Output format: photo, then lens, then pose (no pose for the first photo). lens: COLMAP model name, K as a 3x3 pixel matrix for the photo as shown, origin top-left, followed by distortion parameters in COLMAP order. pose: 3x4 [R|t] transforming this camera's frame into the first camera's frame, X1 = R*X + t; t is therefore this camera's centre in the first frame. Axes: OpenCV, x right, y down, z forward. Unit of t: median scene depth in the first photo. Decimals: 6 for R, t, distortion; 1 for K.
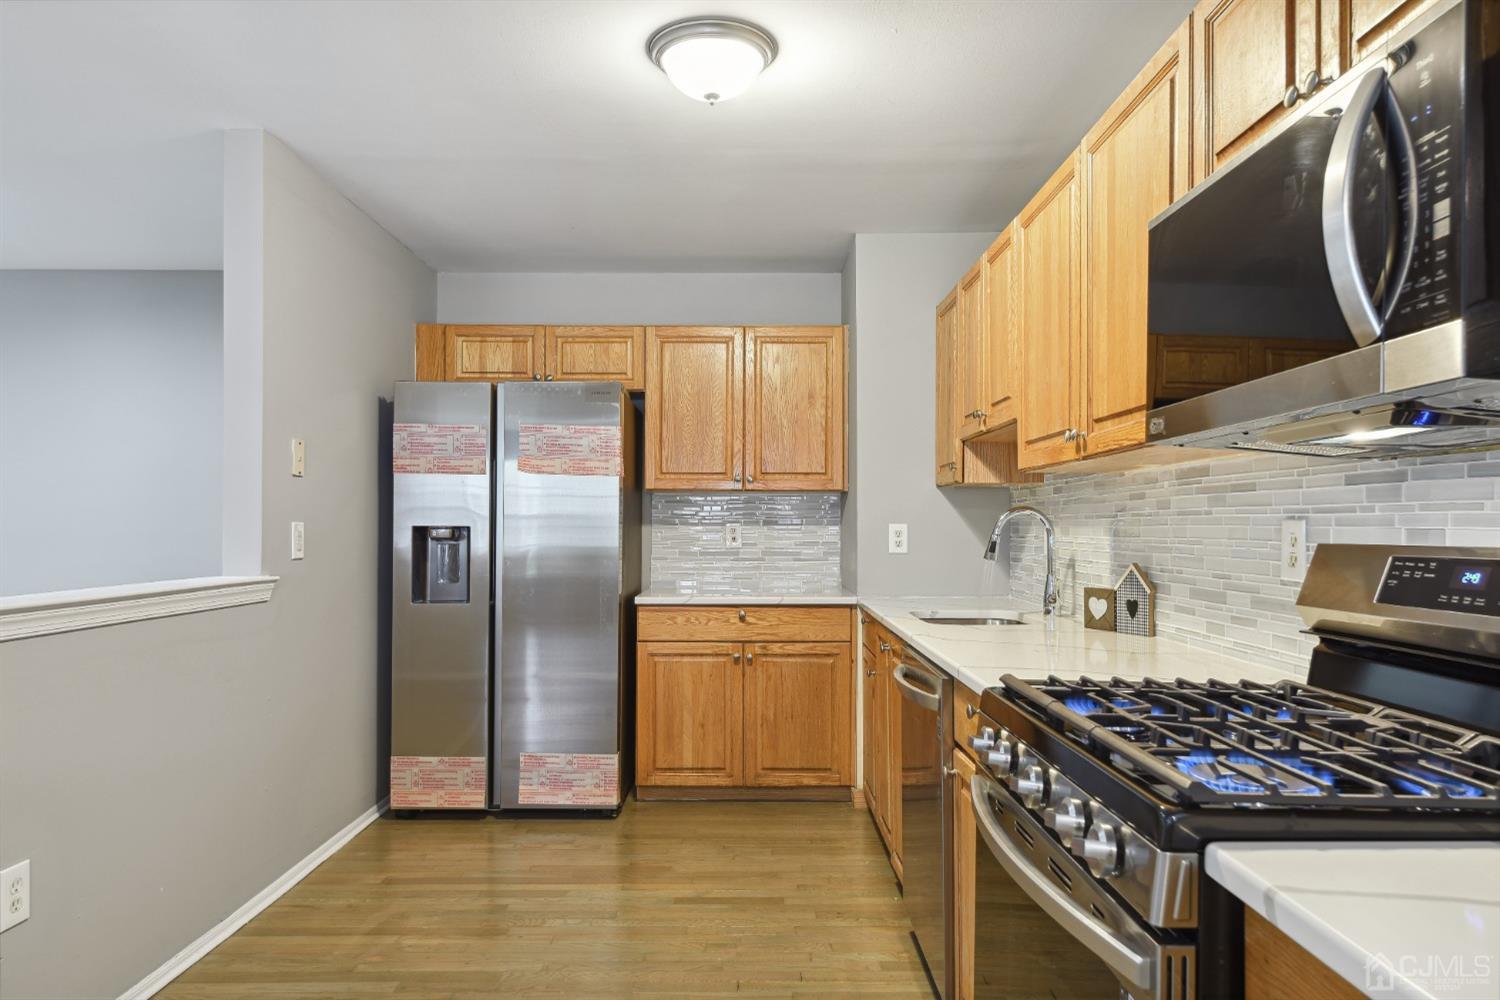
lens RADIAL K [[975.7, 0, 747.8], [0, 975.7, 496.6], [0, 0, 1]] dist [0.009083, -0.000205]
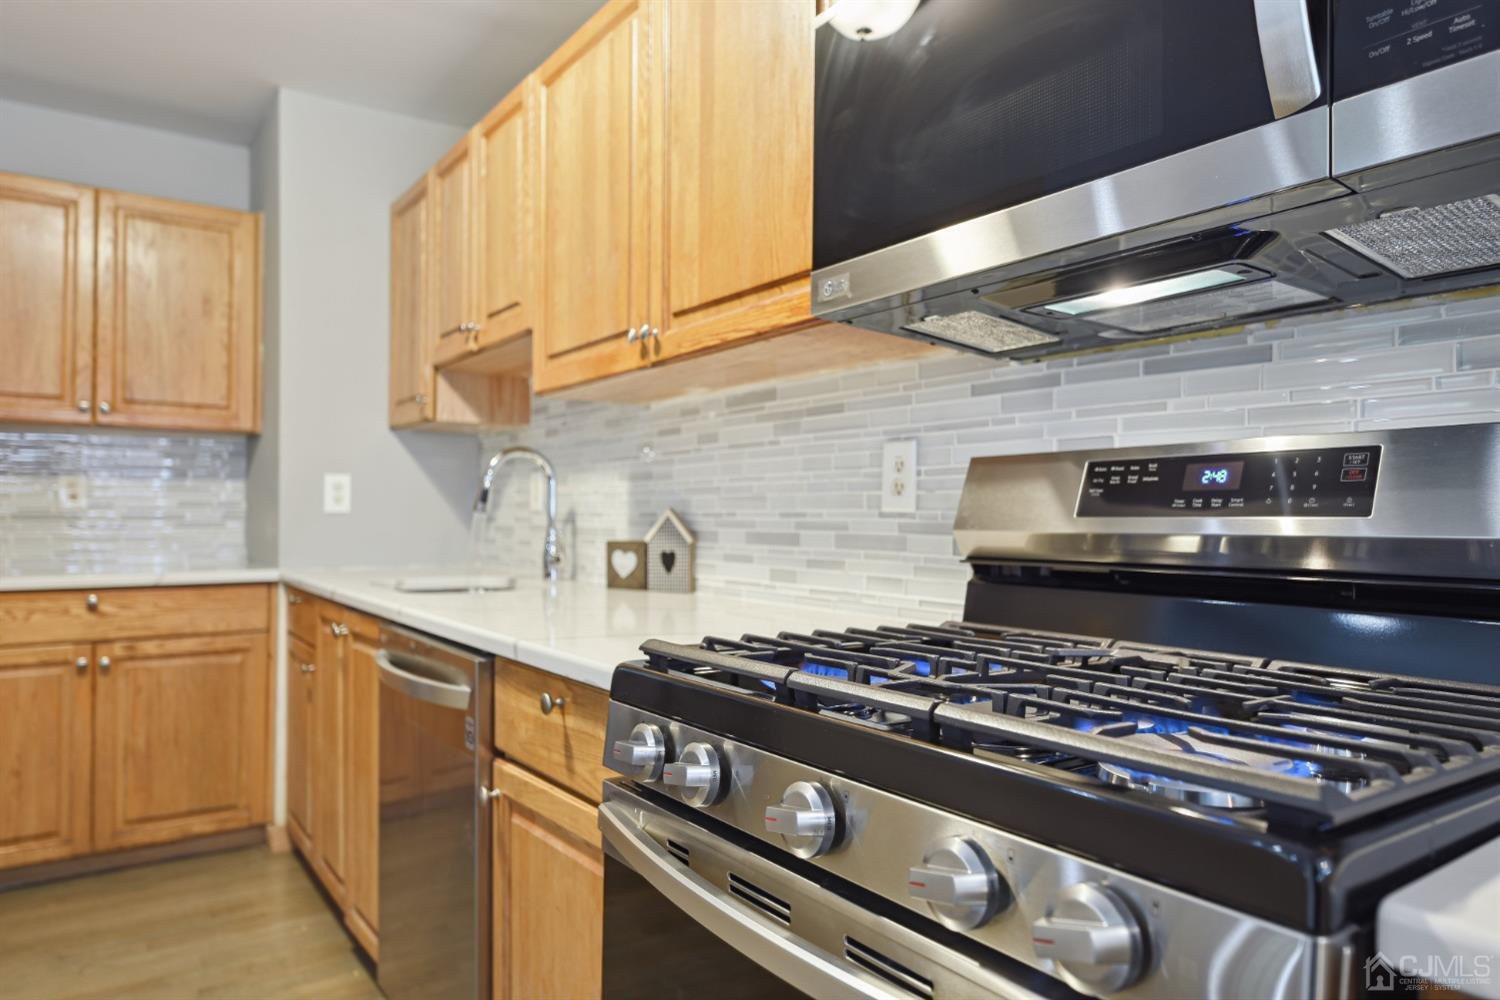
lens RADIAL K [[975.7, 0, 747.8], [0, 975.7, 496.6], [0, 0, 1]] dist [0.009083, -0.000205]
pose [[0.819901, 0.009911, 0.572420, -0.028380], [-0.018213, 0.999796, 0.008777, 0.040887], [-0.572216, -0.017622, 0.819914, 0.221290]]
